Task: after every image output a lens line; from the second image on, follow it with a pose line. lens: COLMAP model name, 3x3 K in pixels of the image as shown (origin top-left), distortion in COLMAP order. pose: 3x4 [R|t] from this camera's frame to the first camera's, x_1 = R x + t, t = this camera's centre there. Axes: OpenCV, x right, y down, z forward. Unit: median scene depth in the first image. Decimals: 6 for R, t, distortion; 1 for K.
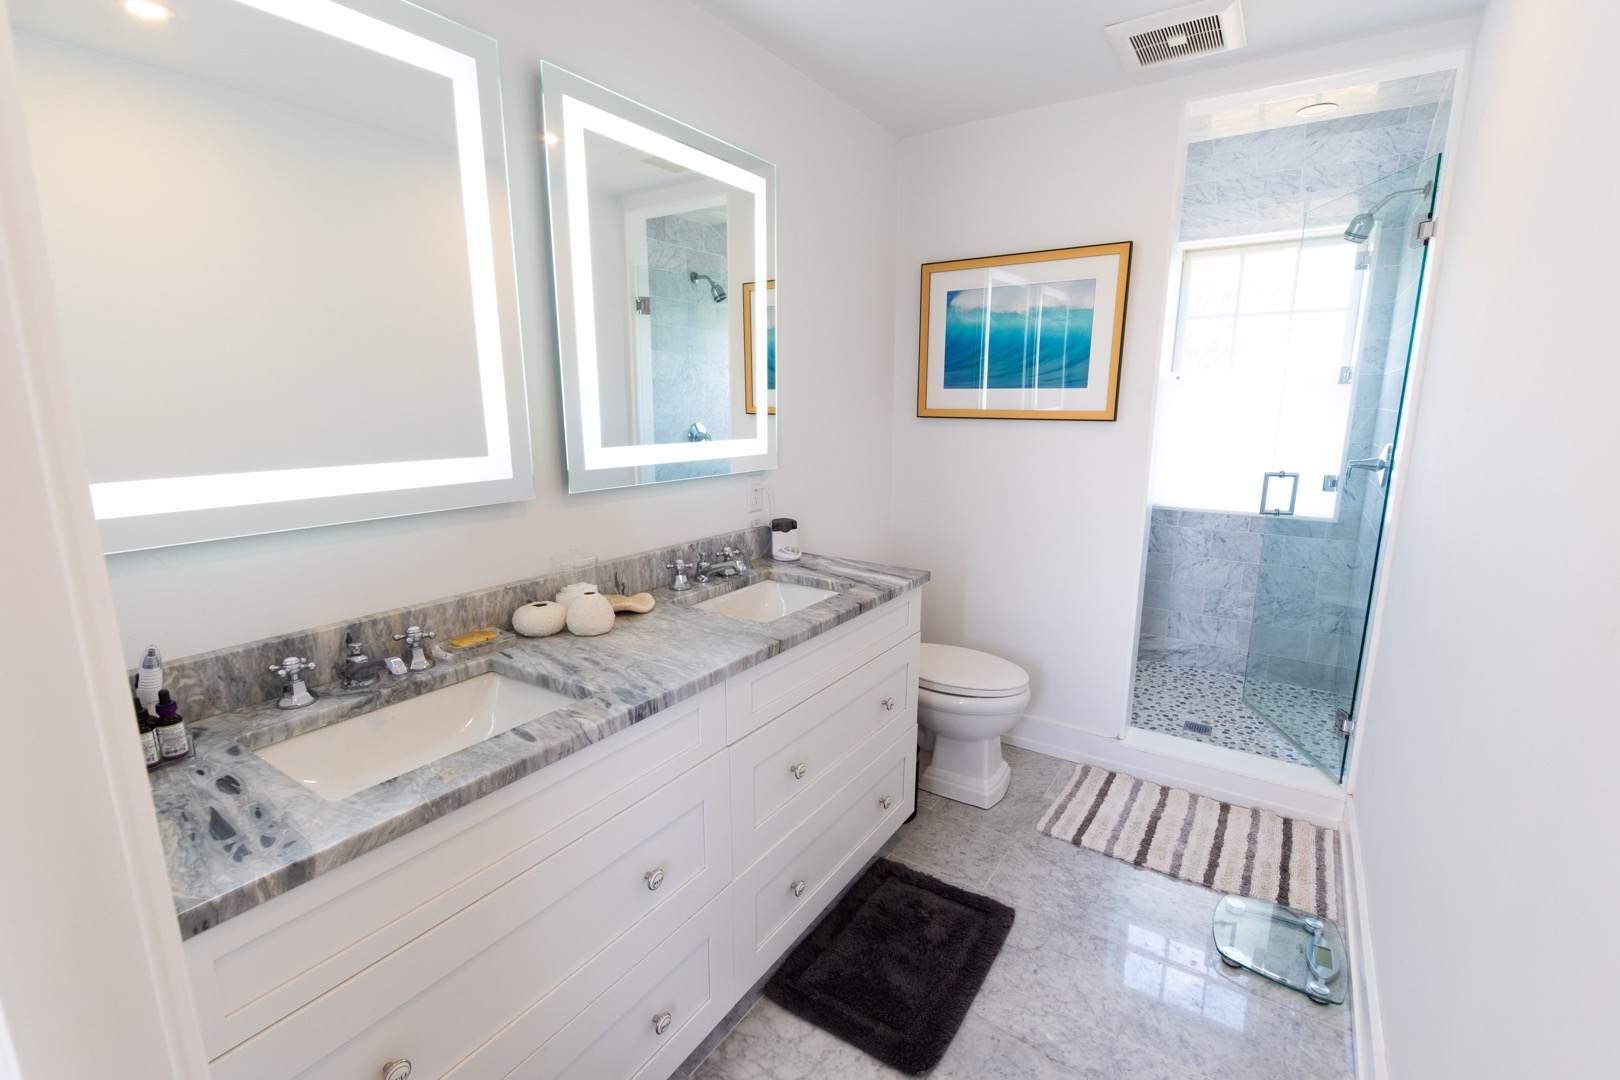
lens RADIAL K [[727.5, 0, 817.4], [0, 727.5, 540.0], [0, 0, 1]] dist [0.022316, -0.016760]
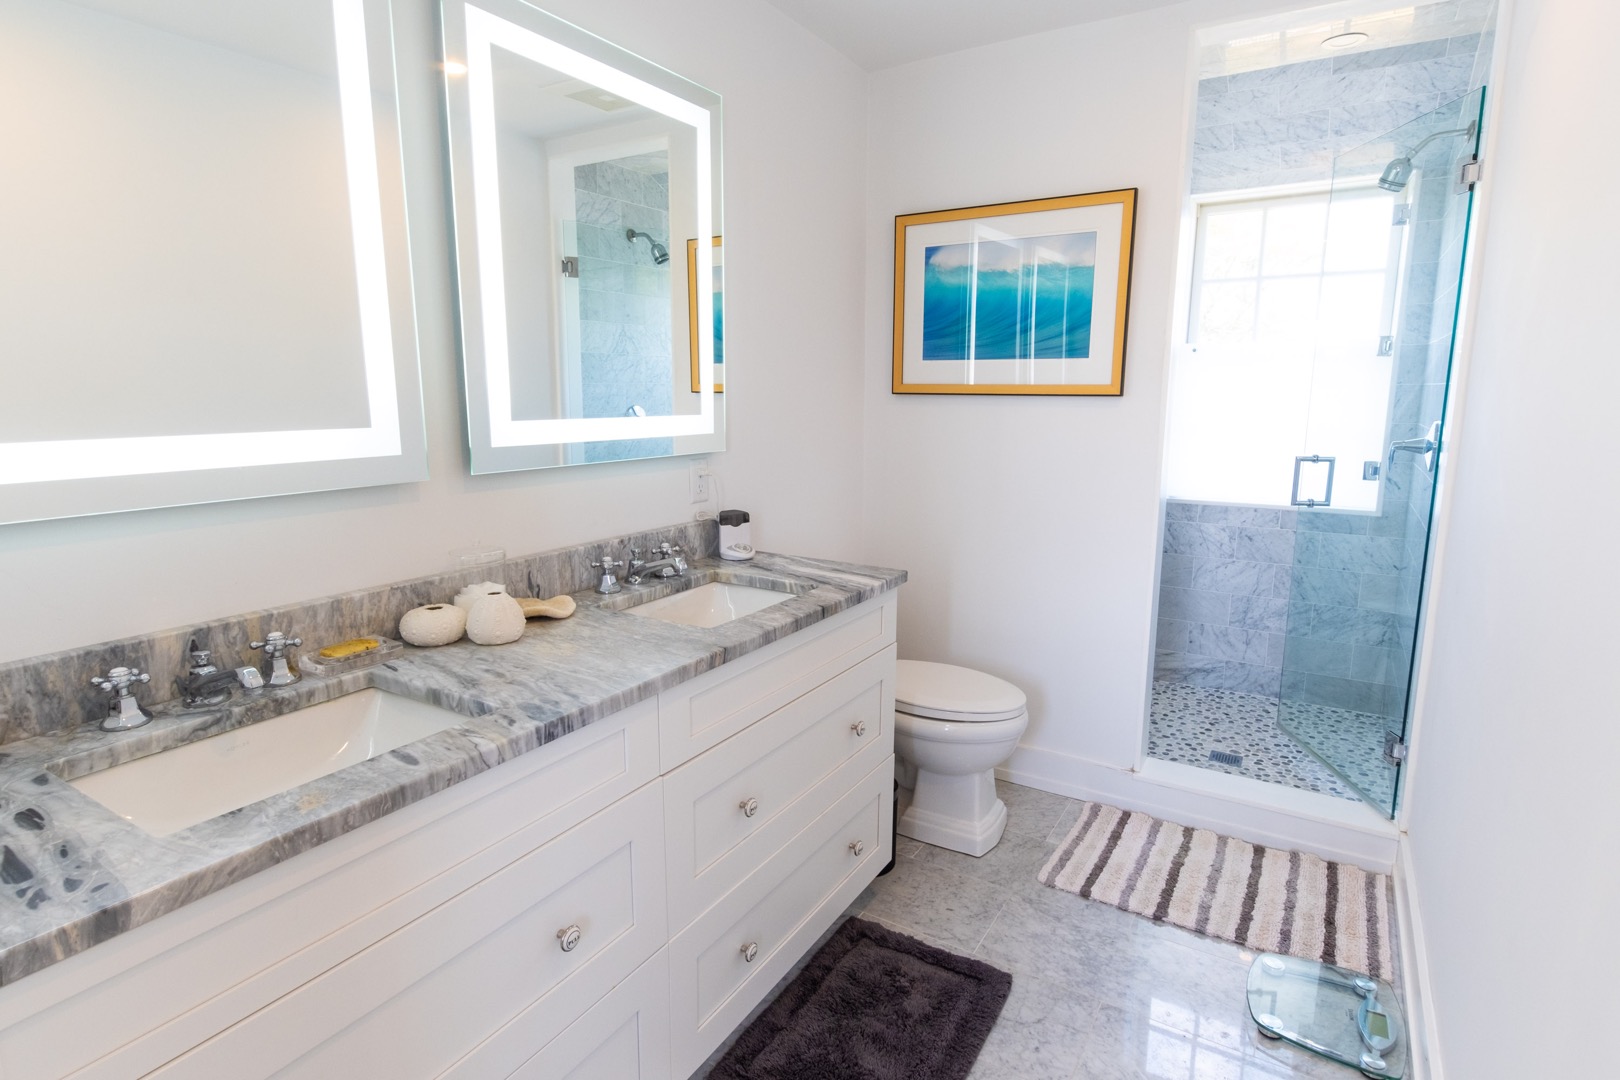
lens RADIAL K [[855.8, 0, 803.2], [0, 855.8, 523.0], [0, 0, 1]] dist [0.022840, -0.017966]
pose [[0.999669, -0.005874, 0.025035, 0.009407], [0.006677, 0.999462, -0.032097, 0.017855], [-0.024833, 0.032253, 0.999171, 0.009475]]
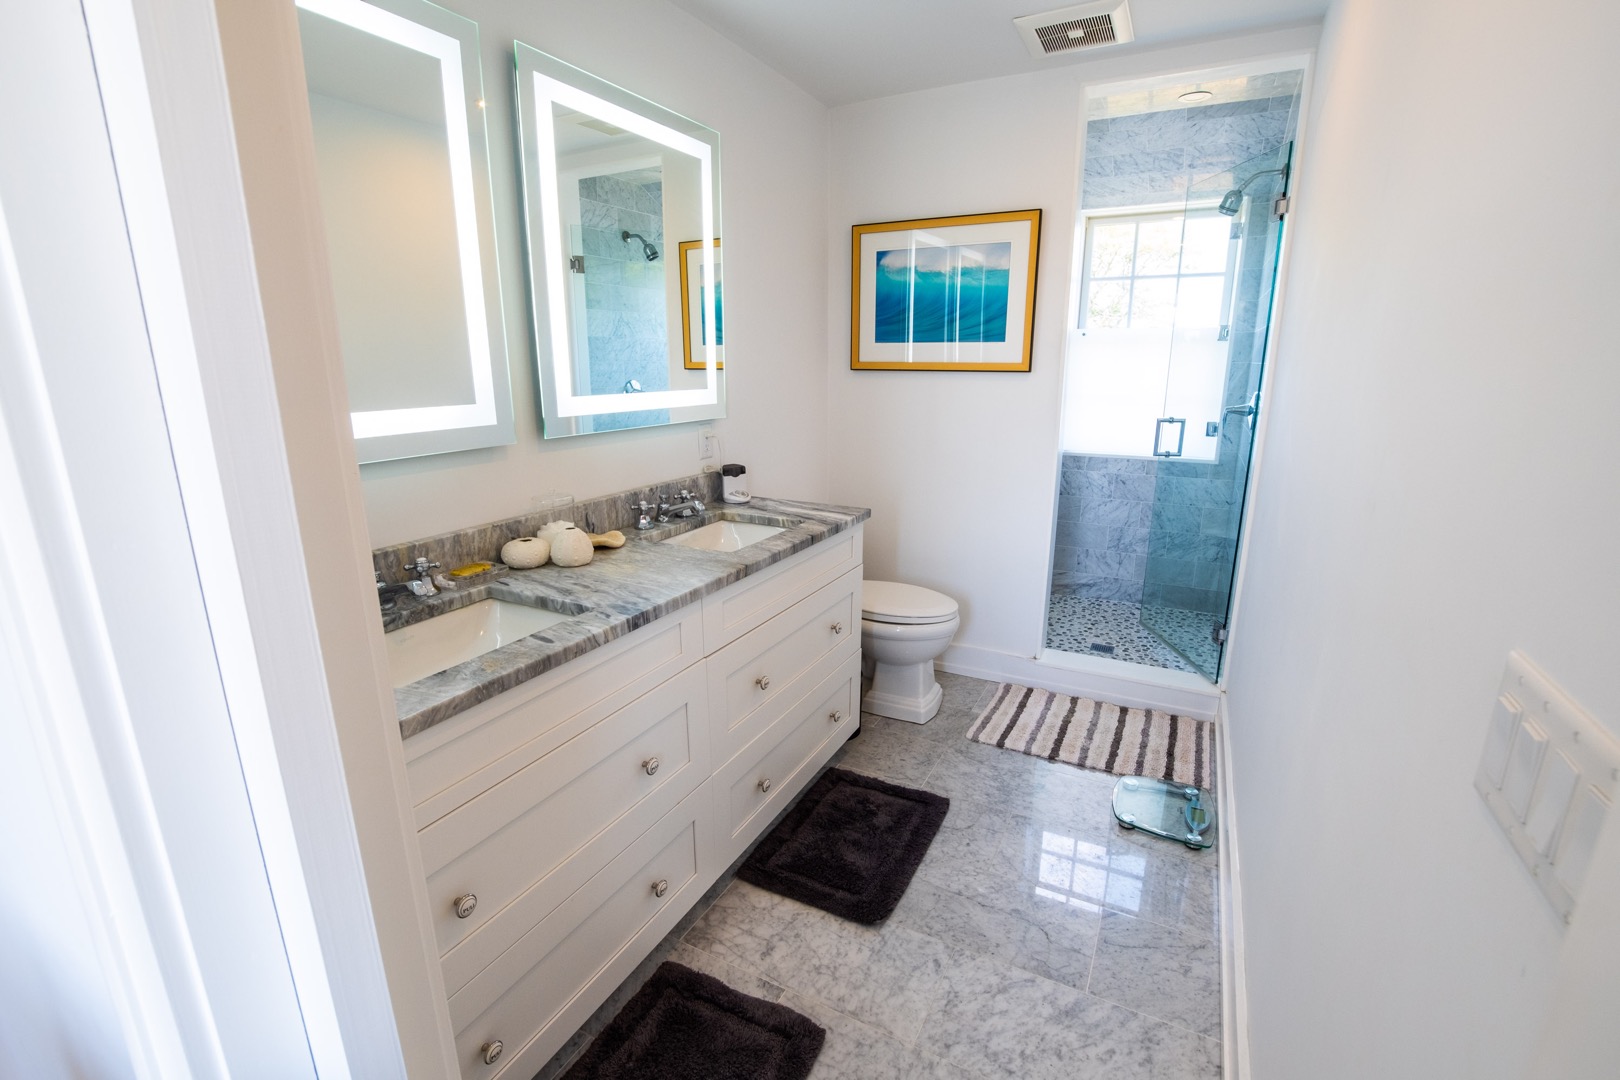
lens RADIAL K [[729.2, 0, 807.0], [0, 729.2, 533.9], [0, 0, 1]] dist [-0.041596, 0.010324]
pose [[0.995639, -0.027843, 0.089044, -0.037180], [0.023799, 0.998651, 0.046155, 0.026278], [-0.090208, -0.043834, 0.994958, -0.081571]]
